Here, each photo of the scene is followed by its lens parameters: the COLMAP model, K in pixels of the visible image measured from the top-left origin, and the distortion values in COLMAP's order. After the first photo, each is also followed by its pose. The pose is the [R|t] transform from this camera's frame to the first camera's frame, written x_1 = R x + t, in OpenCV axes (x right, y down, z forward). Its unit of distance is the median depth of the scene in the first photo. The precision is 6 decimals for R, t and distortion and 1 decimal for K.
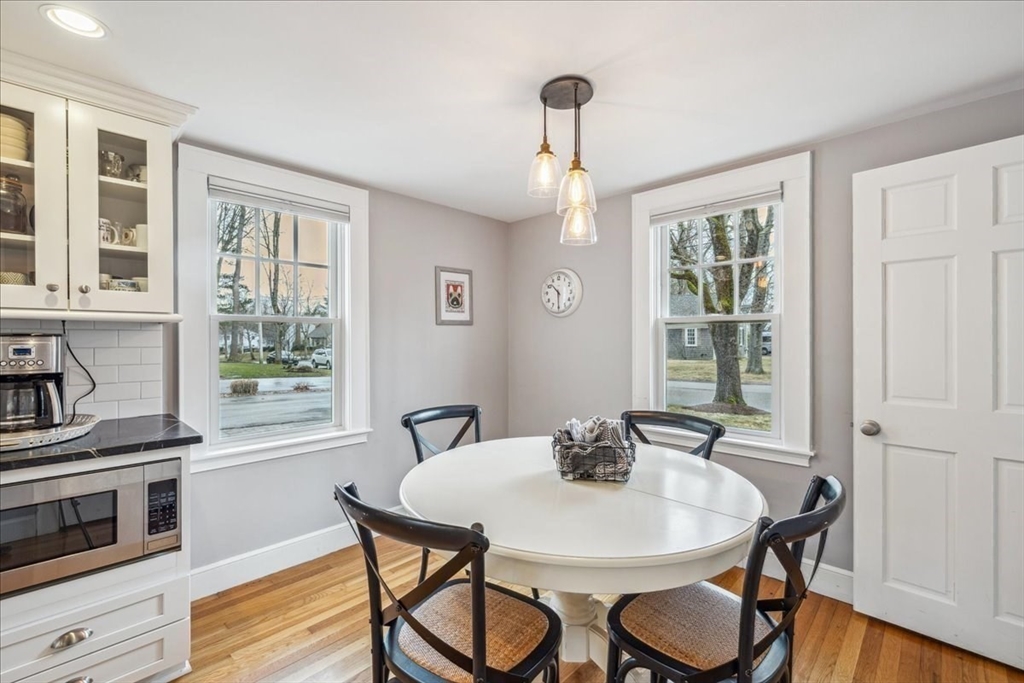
lens RADIAL K [[442.2, 0, 512.0], [0, 442.2, 341.5], [0, 0, 1]] dist [-0.000415, -0.000125]
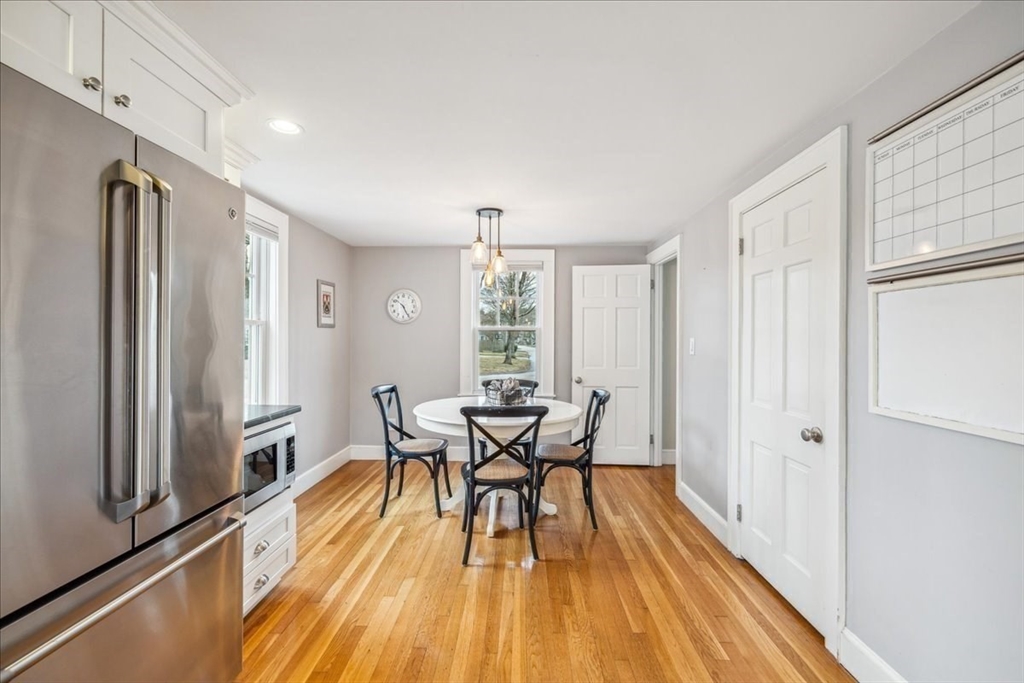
lens RADIAL K [[442.2, 0, 512.0], [0, 442.2, 341.5], [0, 0, 1]] dist [-0.000415, -0.000125]
pose [[0.733137, 0.004254, 0.680068, -0.707824], [-0.002442, 0.999990, -0.003622, 0.005796], [-0.680077, 0.000995, 0.733140, -0.307027]]
